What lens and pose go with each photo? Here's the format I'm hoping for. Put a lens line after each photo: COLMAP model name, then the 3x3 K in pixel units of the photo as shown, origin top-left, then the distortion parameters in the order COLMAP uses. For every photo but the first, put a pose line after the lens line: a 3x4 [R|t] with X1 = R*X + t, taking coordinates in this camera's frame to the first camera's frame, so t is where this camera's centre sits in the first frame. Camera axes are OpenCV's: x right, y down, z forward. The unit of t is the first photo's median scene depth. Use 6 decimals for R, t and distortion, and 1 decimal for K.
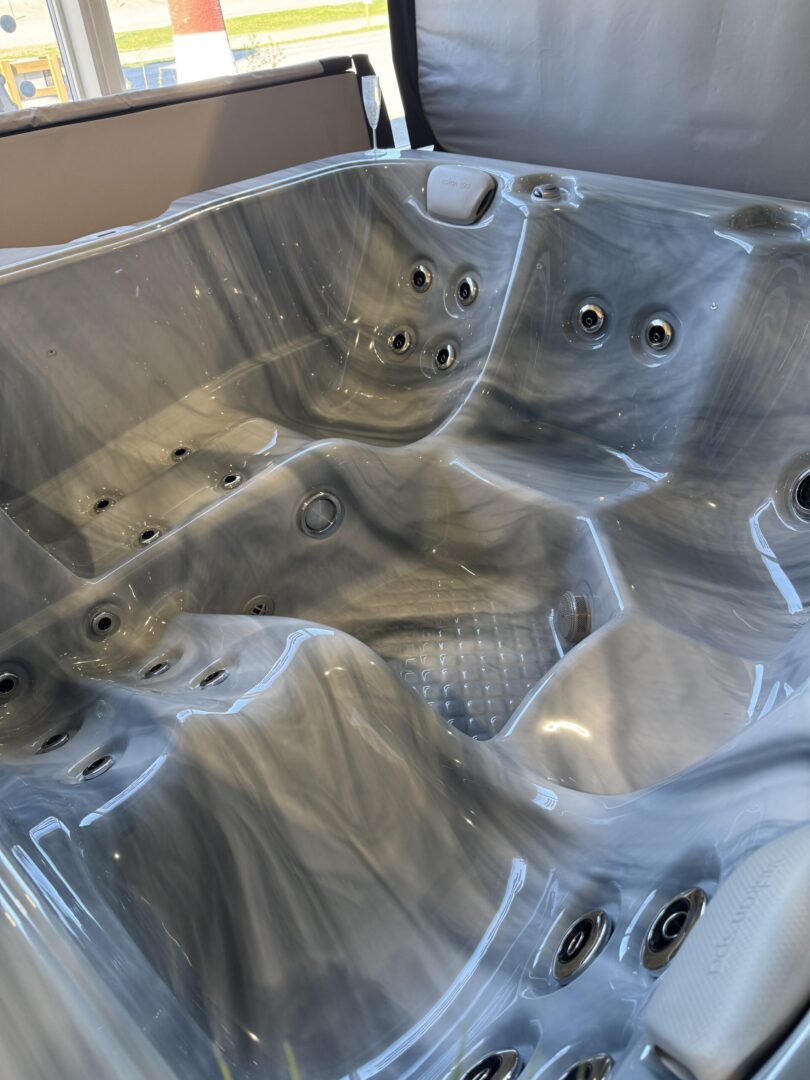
lens RADIAL K [[755.5, 0, 410.0], [0, 755.5, 542.2], [0, 0, 1]] dist [0.108757, -0.139591]
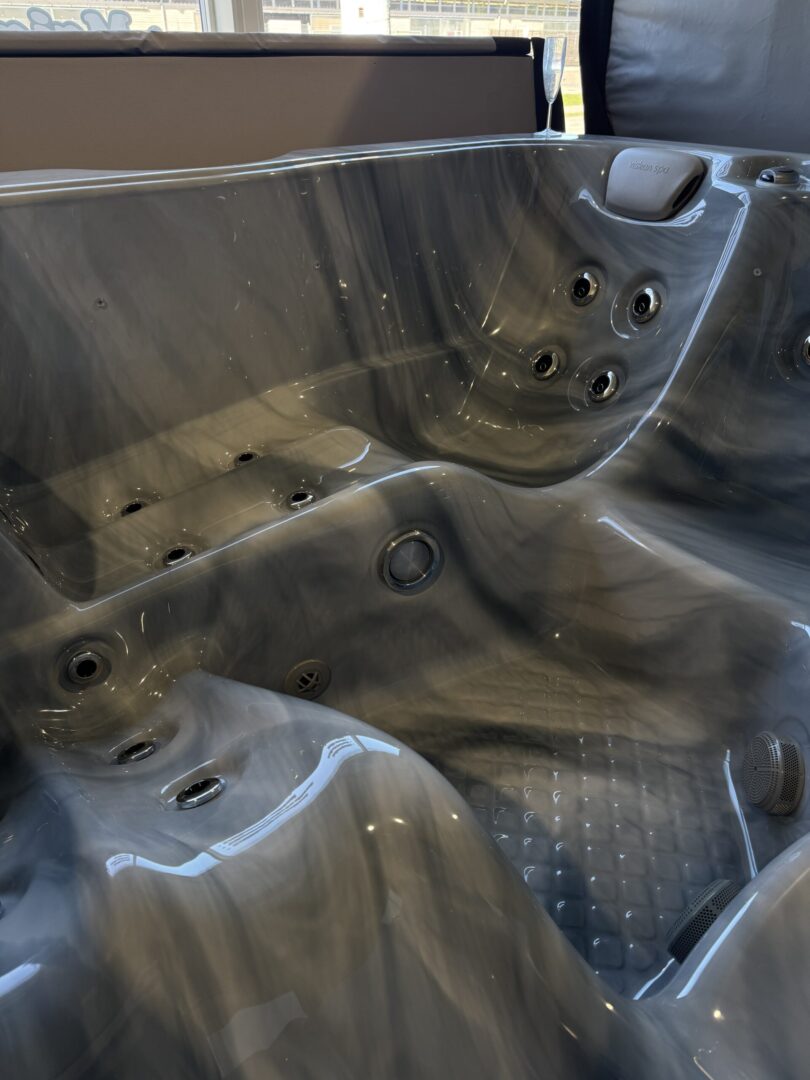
lens RADIAL K [[756.0, 0, 404.8], [0, 756.0, 546.5], [0, 0, 1]] dist [0.062011, -0.074206]
pose [[0.980959, 0.138861, -0.135780, -0.027197], [-0.150043, 0.985764, -0.075869, 0.004590], [0.123311, 0.094798, 0.987830, 0.274028]]
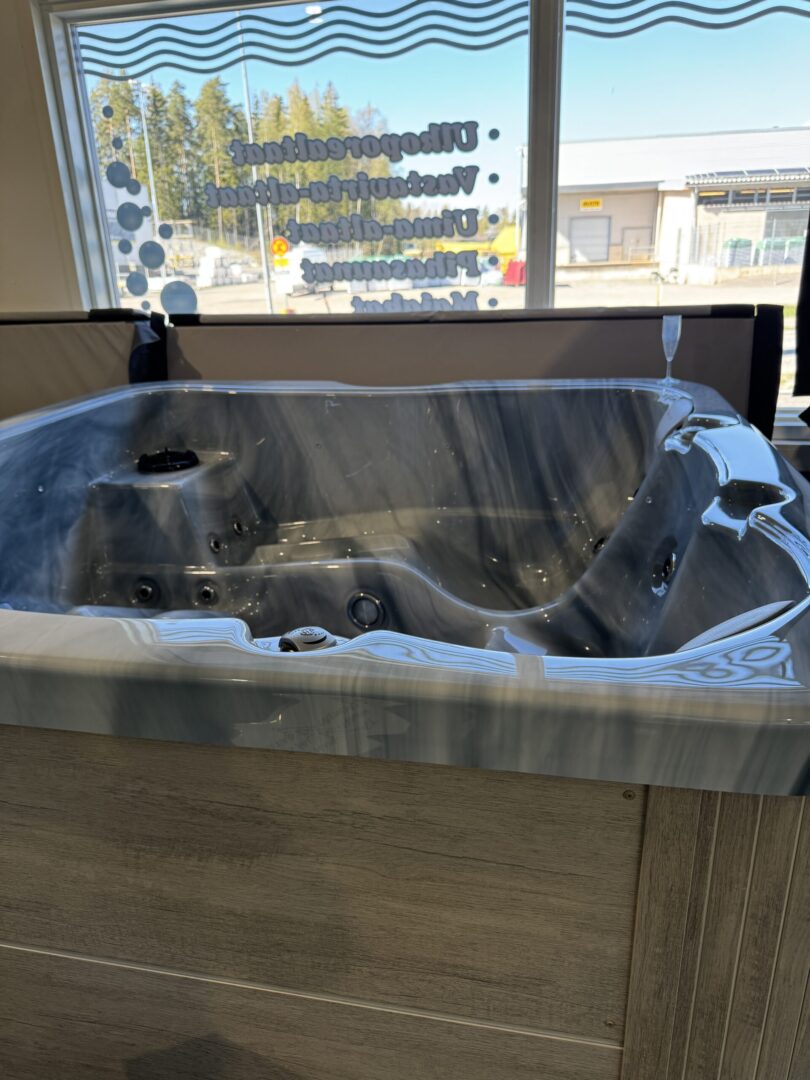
lens RADIAL K [[772.1, 0, 406.6], [0, 772.1, 536.9], [0, 0, 1]] dist [0.034317, -0.051777]
pose [[0.507807, 0.315679, -0.801548, 0.832545], [-0.520669, 0.853735, 0.006371, -0.174076], [0.686321, 0.414106, 0.597896, 0.243815]]
